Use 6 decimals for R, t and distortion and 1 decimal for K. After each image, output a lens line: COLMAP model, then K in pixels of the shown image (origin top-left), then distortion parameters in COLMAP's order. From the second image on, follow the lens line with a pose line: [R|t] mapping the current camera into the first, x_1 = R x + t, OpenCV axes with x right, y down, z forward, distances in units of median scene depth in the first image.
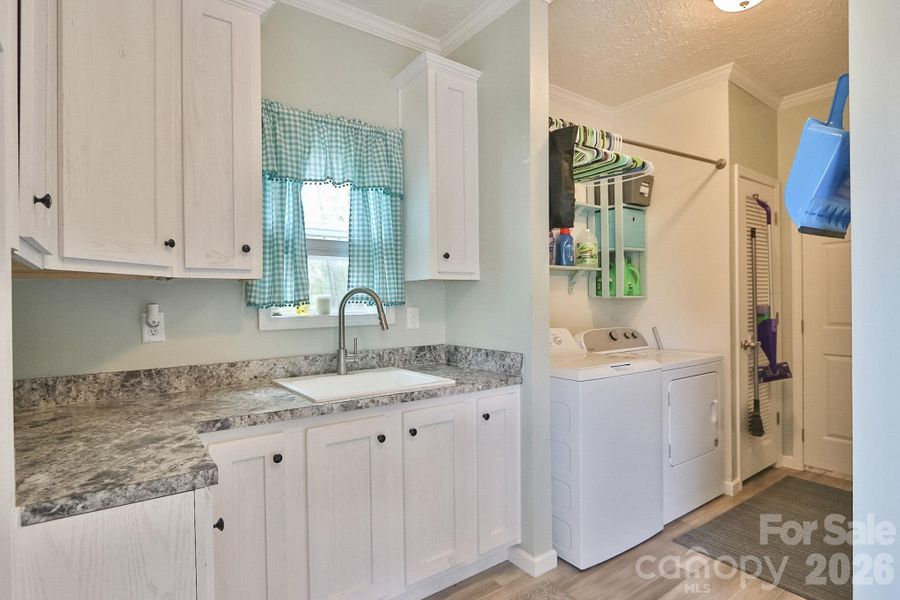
lens RADIAL K [[463.6, 0, 445.2], [0, 463.6, 300.5], [0, 0, 1]] dist [-0.006736, -0.000357]
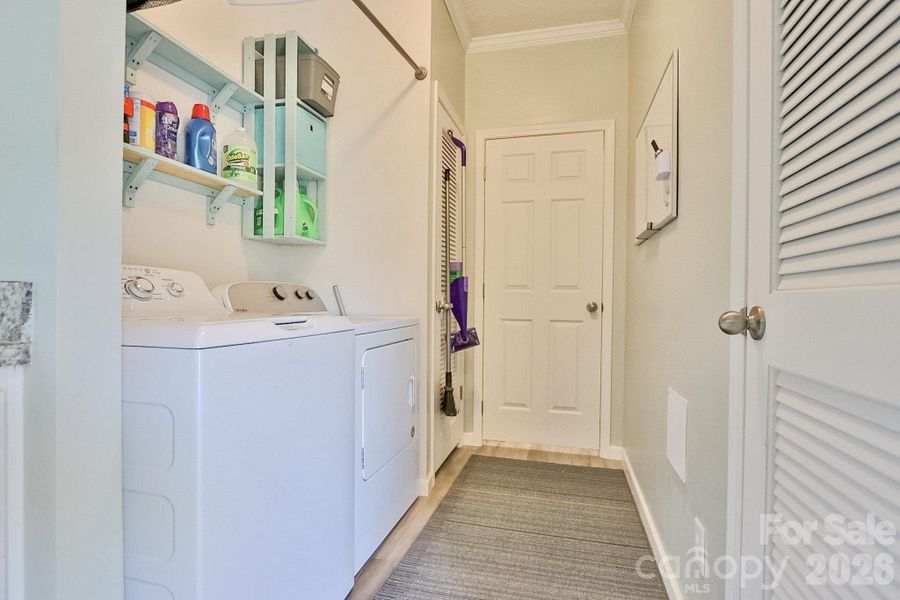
lens RADIAL K [[485.7, 0, 450.0], [0, 485.7, 300.0], [0, 0, 1]] dist [-0.012941, 0.000369]
pose [[0.776826, 0.011099, 0.629617, 0.116927], [-0.019916, 0.999777, 0.006949, 0.075164], [-0.629400, -0.017938, 0.776874, 0.308329]]
